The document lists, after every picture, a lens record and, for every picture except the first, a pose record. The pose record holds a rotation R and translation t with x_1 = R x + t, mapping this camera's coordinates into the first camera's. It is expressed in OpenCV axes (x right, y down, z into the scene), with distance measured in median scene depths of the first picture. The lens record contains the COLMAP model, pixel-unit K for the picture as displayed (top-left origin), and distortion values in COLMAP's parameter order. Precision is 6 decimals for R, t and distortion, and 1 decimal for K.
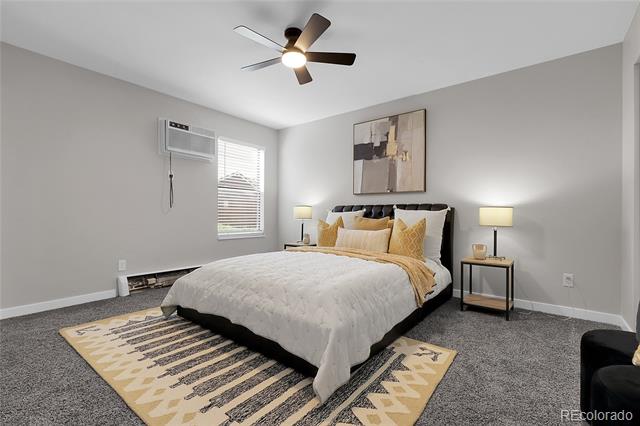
lens RADIAL K [[287.0, 0, 320.8], [0, 287.0, 213.1], [0, 0, 1]] dist [0.002993, -0.000544]
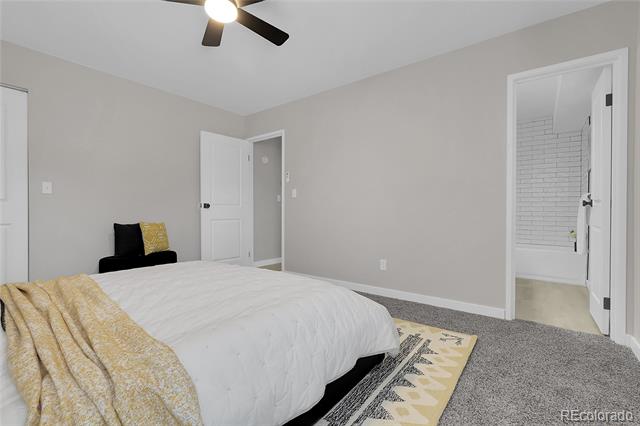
lens RADIAL K [[287.0, 0, 317.1], [0, 287.0, 213.1], [0, 0, 1]] dist [0.002993, -0.000544]
pose [[-0.999967, -0.008012, -0.001457, -0.229825], [-0.008023, 0.999942, 0.007193, 0.002731], [0.001399, 0.007205, -0.999973, 1.155438]]
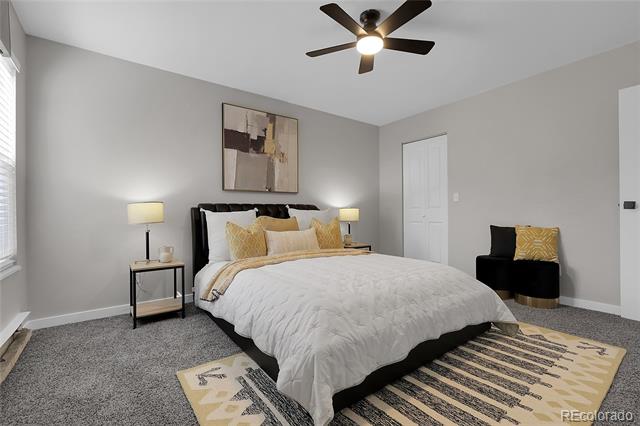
lens RADIAL K [[287.0, 0, 320.4], [0, 287.0, 213.0], [0, 0, 1]] dist [0.002993, -0.000544]
pose [[0.262530, -0.005007, 0.964911, -0.662647], [0.006540, 0.999973, 0.003410, -0.002034], [-0.964902, 0.005415, 0.262556, 0.593974]]
